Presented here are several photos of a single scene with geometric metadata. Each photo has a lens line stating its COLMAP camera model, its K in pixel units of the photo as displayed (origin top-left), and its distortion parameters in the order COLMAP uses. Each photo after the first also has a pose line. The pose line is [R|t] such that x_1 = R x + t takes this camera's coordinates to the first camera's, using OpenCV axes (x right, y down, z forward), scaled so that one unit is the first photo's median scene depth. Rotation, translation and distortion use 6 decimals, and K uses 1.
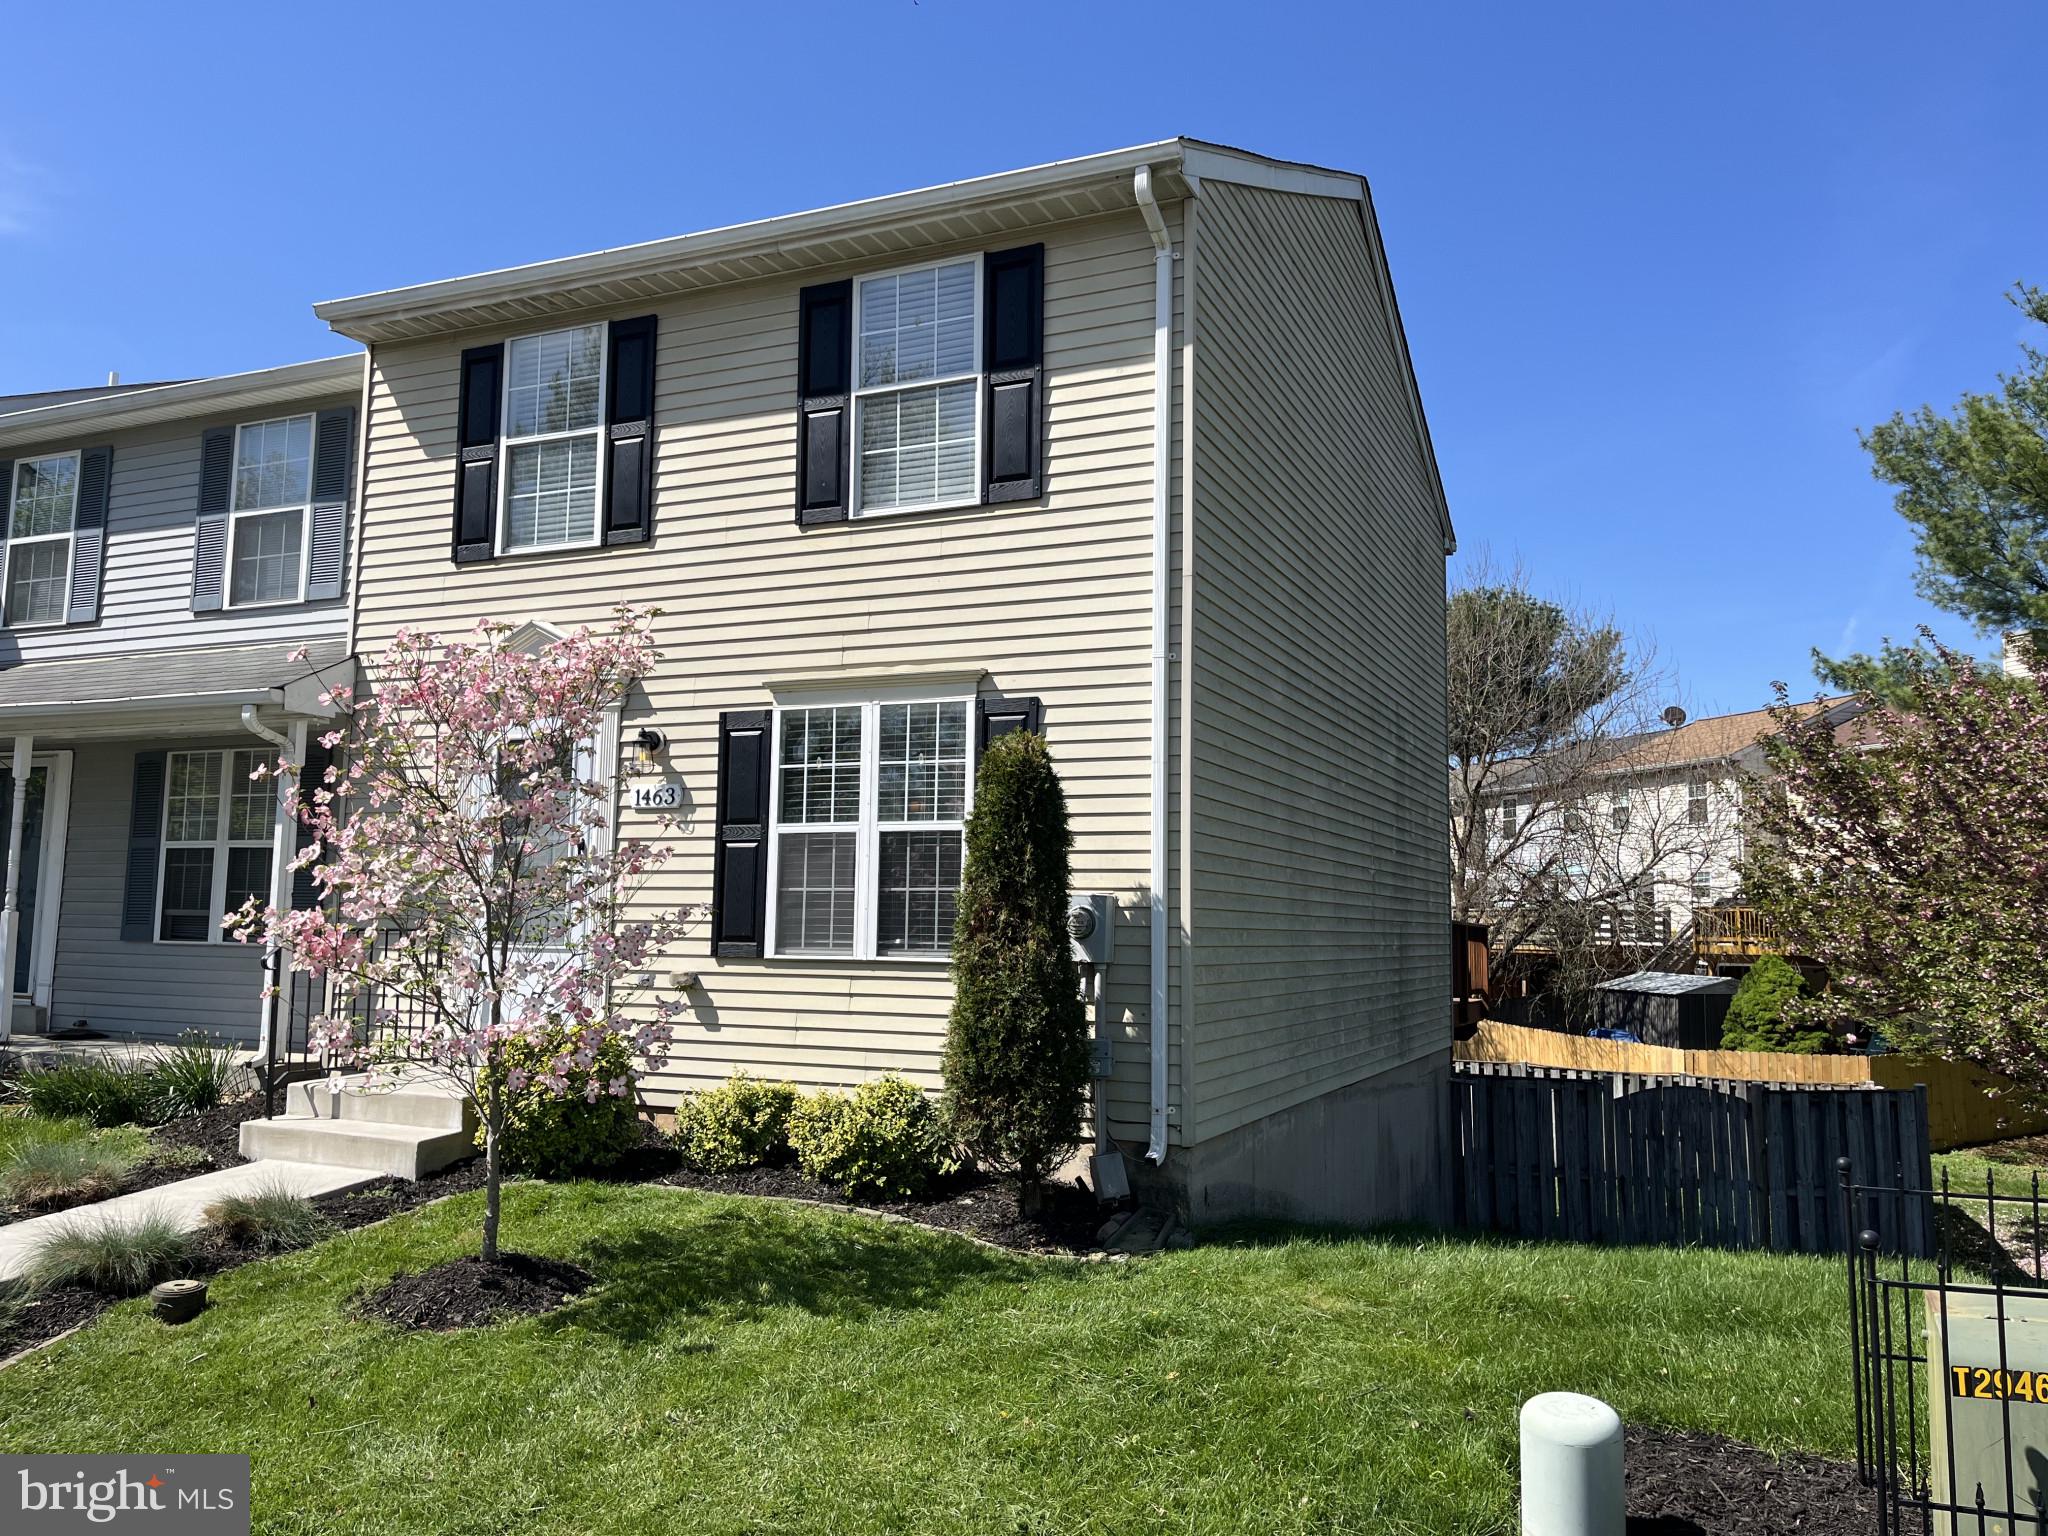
lens RADIAL K [[1522.3, 0, 1030.9], [0, 1522.3, 750.7], [0, 0, 1]] dist [0.045420, -0.064759]
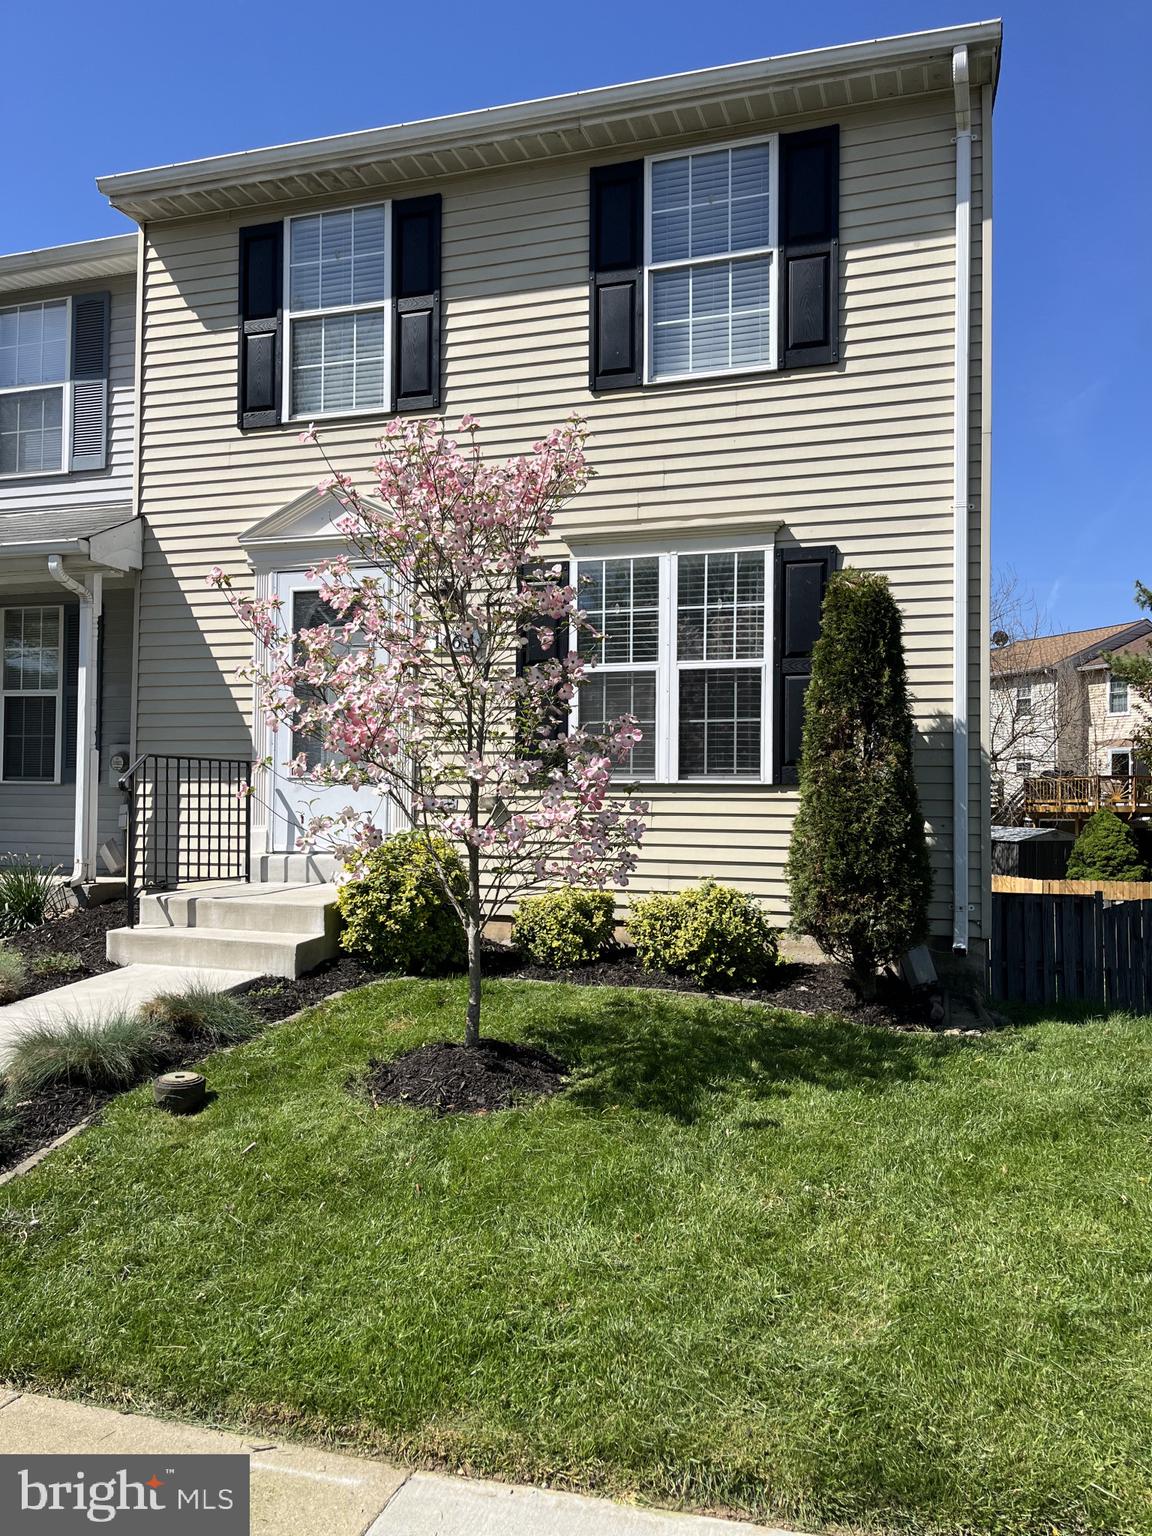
lens RADIAL K [[1141.8, 0, 578.1], [0, 1141.8, 772.0], [0, 0, 1]] dist [0.045420, -0.064759]
pose [[0.994722, -0.000772, 0.102607, -0.257298], [-0.008079, 0.996278, 0.085822, 0.056232], [-0.102292, -0.086198, 0.991013, 0.167661]]
